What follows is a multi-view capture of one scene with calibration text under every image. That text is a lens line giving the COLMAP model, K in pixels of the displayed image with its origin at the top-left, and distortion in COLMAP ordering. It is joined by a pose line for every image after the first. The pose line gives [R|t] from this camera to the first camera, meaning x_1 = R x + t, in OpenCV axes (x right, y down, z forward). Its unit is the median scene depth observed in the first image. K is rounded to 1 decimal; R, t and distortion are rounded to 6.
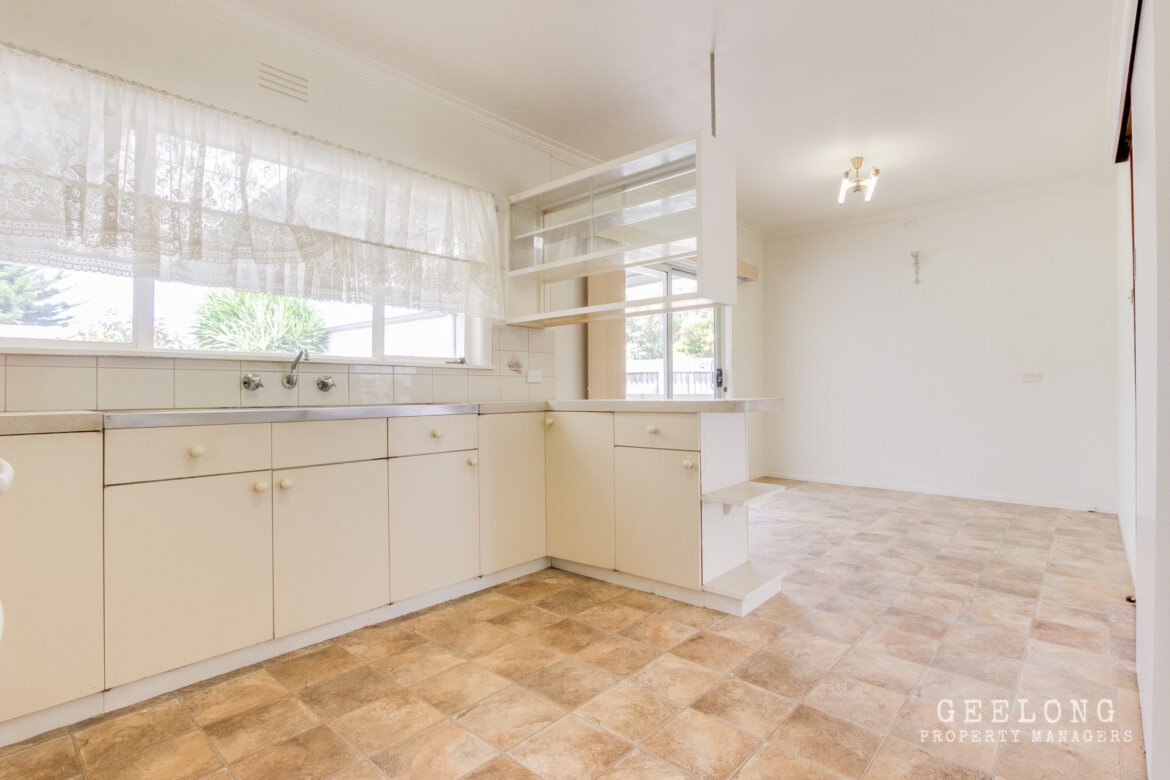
lens RADIAL K [[553.6, 0, 588.8], [0, 553.6, 380.7], [0, 0, 1]] dist [-0.011557, 0.002755]
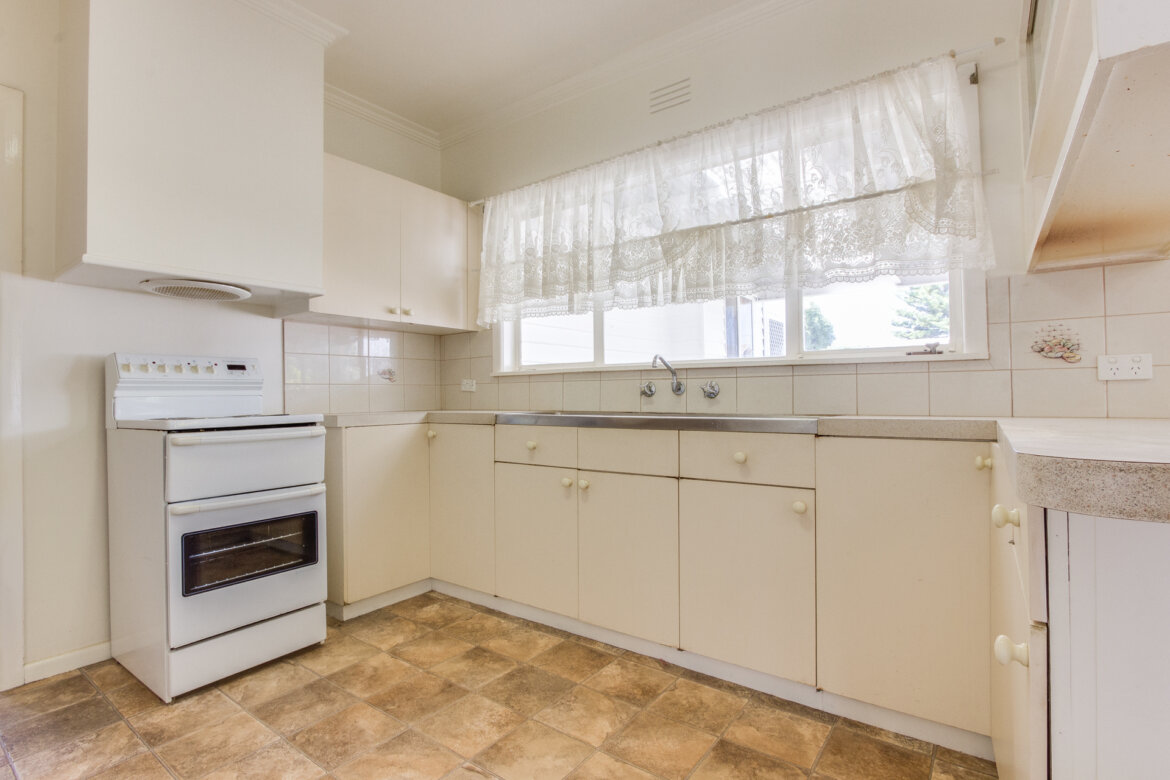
lens RADIAL K [[553.6, 0, 593.5], [0, 553.6, 391.7], [0, 0, 1]] dist [-0.011557, 0.002755]
pose [[0.114142, -0.003084, -0.993460, 0.525262], [0.022439, 0.999748, -0.000525, 0.005130], [0.993211, -0.022232, 0.114183, 0.866724]]
